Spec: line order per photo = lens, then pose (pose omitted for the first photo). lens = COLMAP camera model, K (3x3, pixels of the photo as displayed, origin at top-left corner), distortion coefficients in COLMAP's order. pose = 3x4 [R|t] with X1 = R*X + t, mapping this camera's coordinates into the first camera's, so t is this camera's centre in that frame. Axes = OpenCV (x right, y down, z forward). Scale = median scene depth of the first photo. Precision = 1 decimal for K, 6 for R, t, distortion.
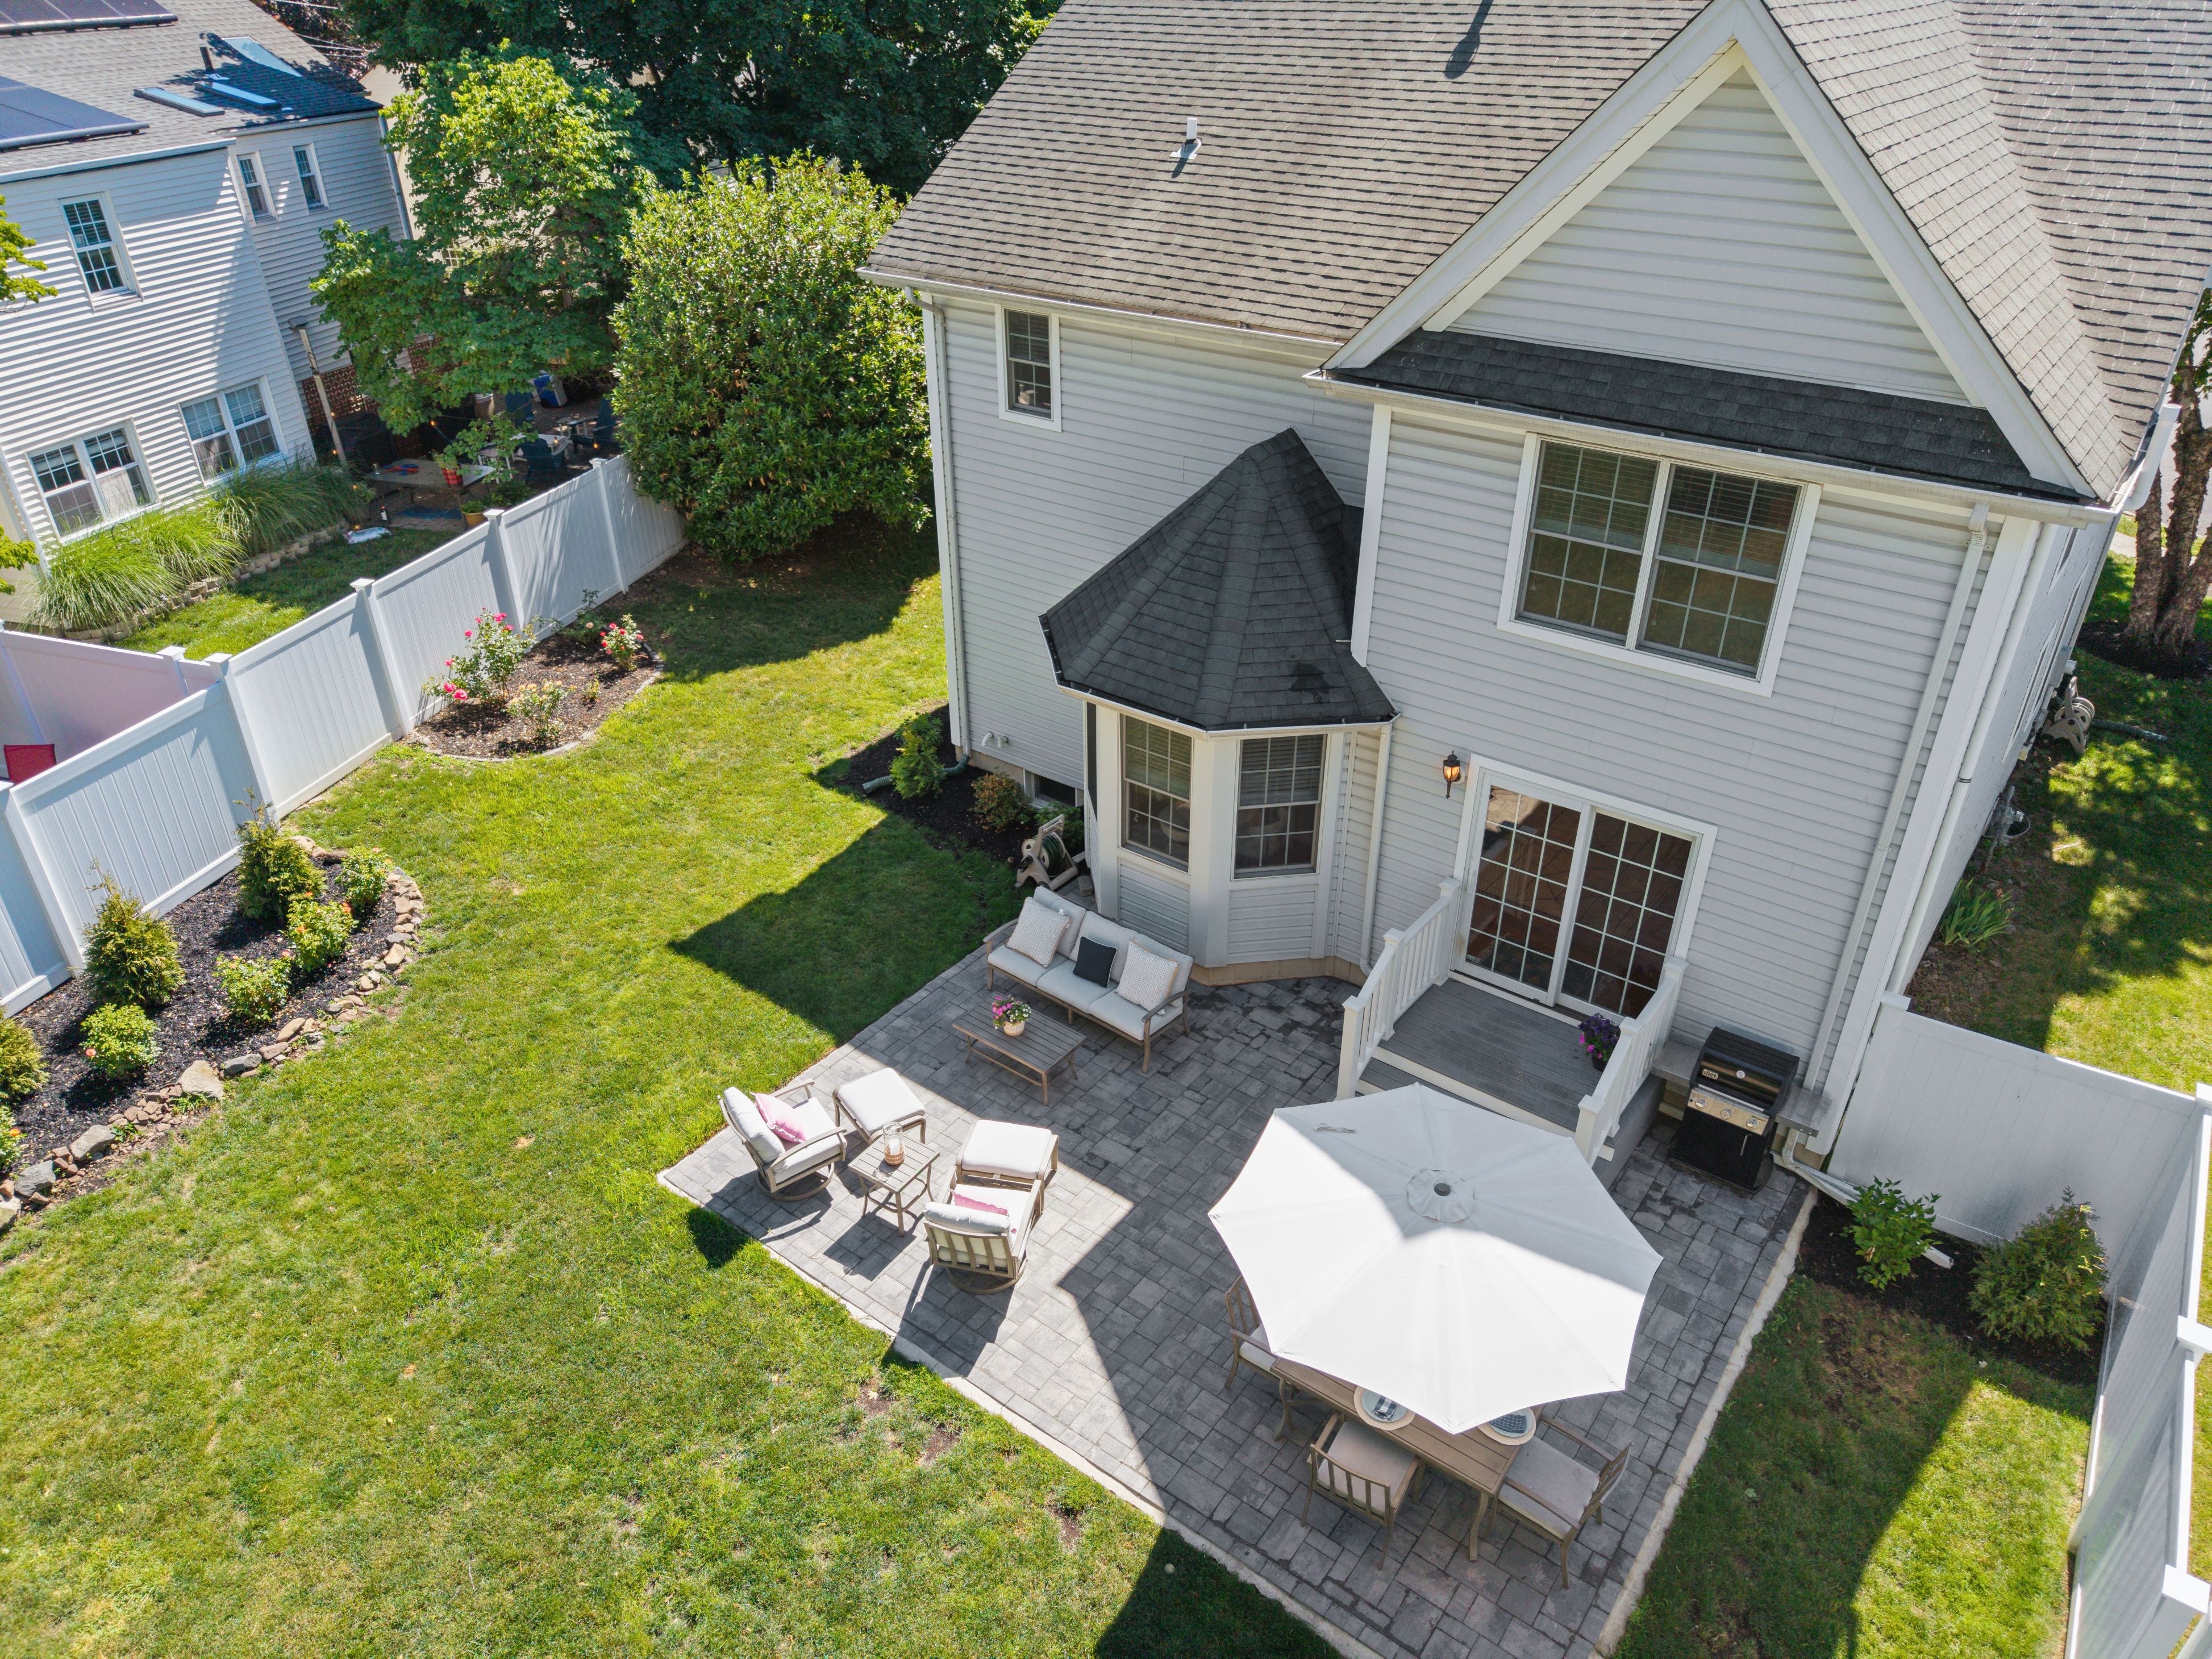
lens RADIAL K [[1460.0, 0, 1106.0], [0, 1460.0, 829.5], [0, 0, 1]] dist [0.008915, -0.000461]
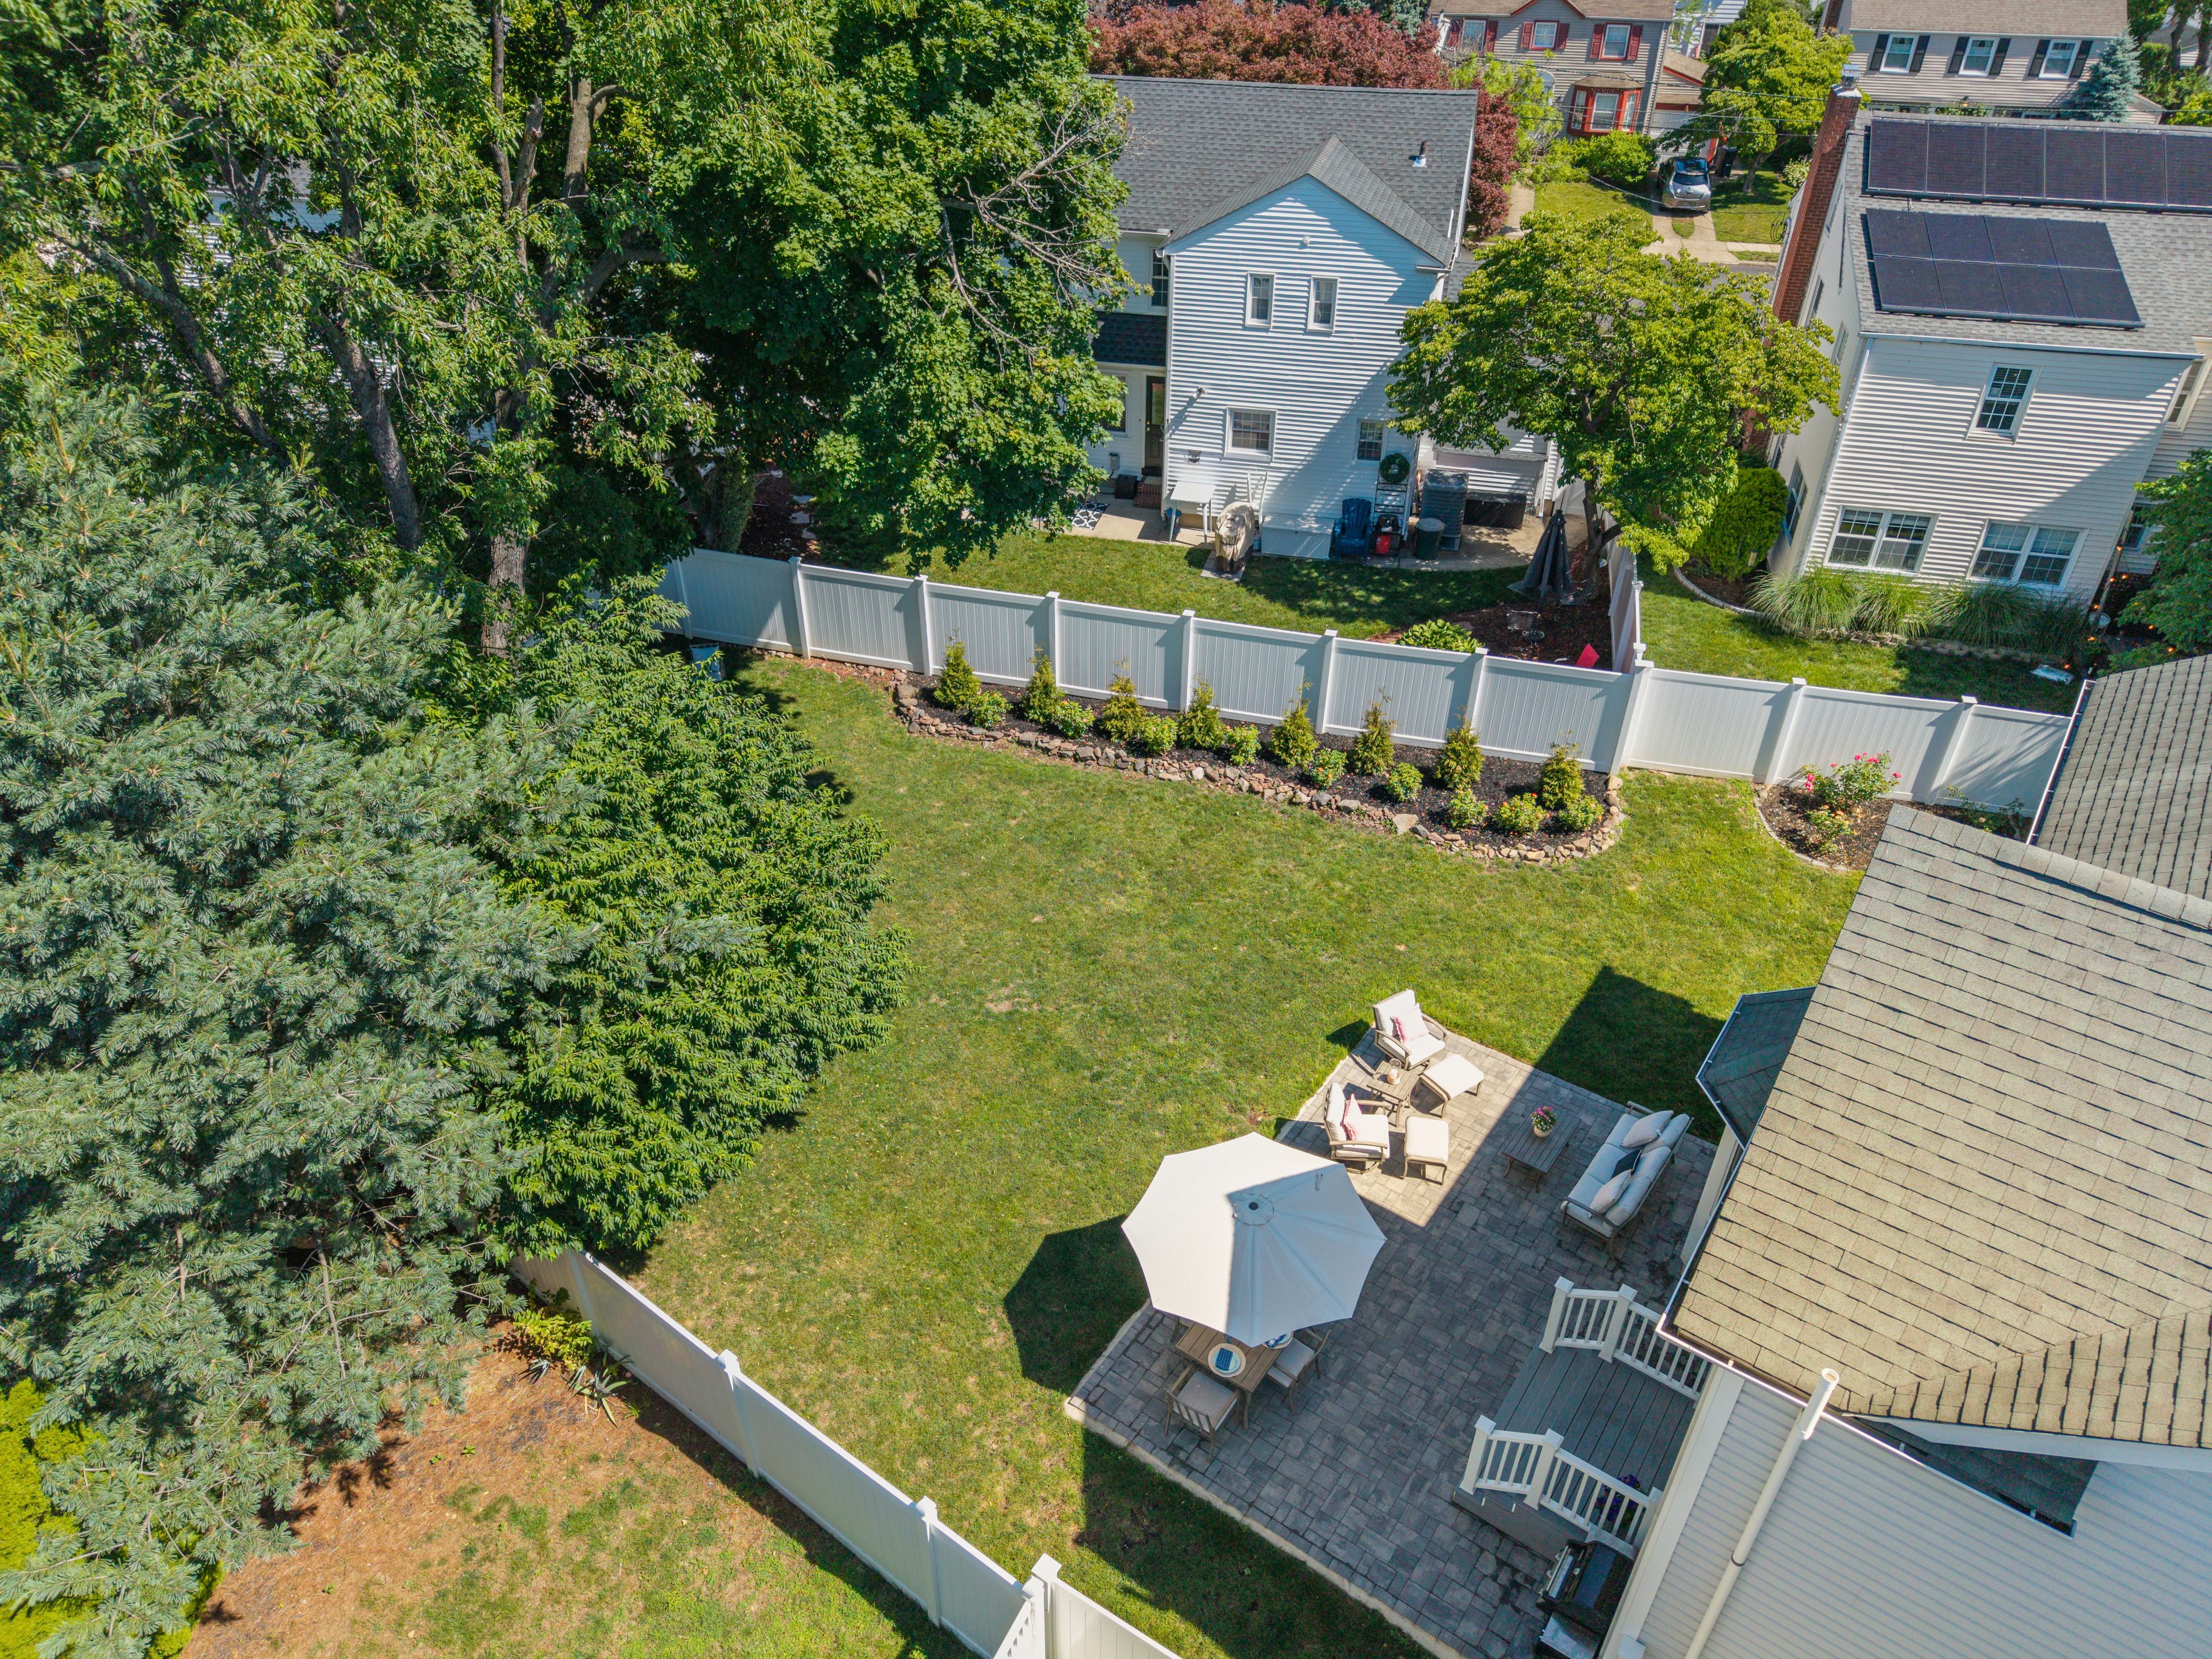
lens RADIAL K [[1460.0, 0, 1106.0], [0, 1460.0, 829.5], [0, 0, 1]] dist [0.008915, -0.000461]
pose [[0.018433, 0.572860, -0.819446, 0.863244], [-0.513817, 0.708507, 0.483746, -0.501201], [0.857702, 0.412128, 0.307405, 0.092273]]
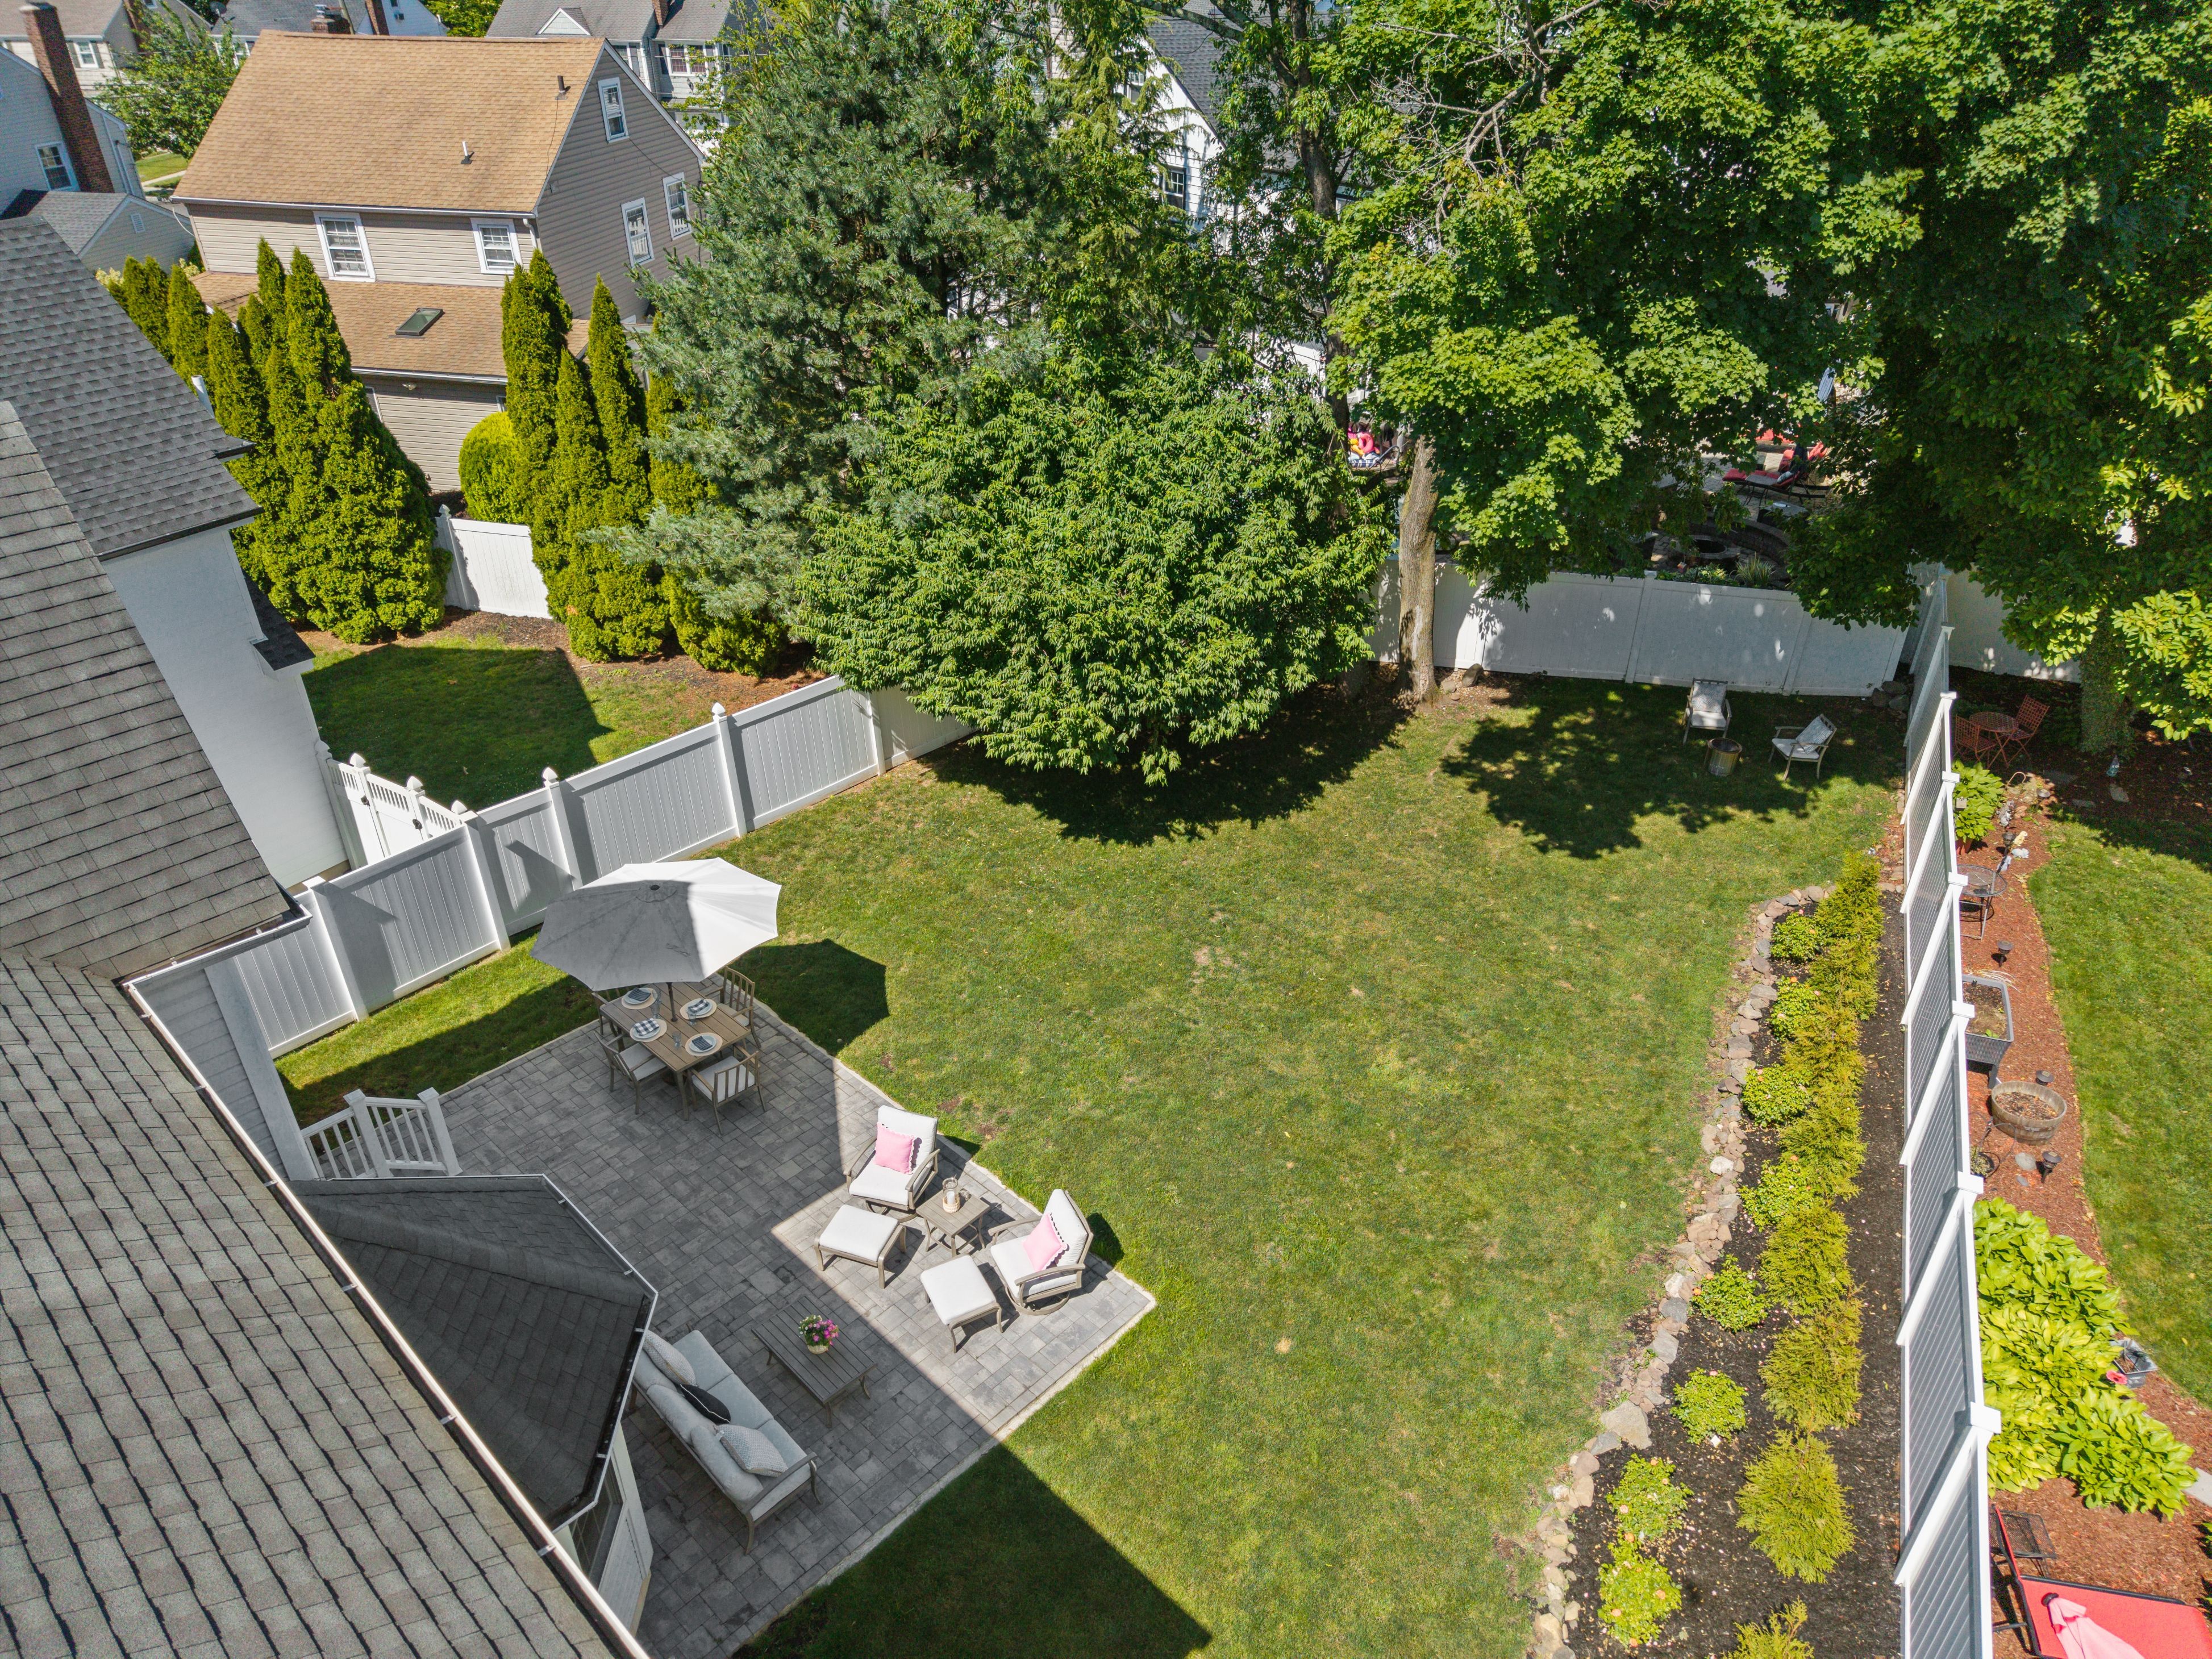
lens RADIAL K [[1533.7, 0, 1106.0], [0, 1533.7, 829.5], [0, 0, 1]] dist [-0.015011, -0.002613]
pose [[-0.991280, -0.065716, 0.114212, -0.337407], [0.071806, 0.457360, 0.886378, -0.891083], [-0.110485, 0.886850, -0.448653, 1.080927]]
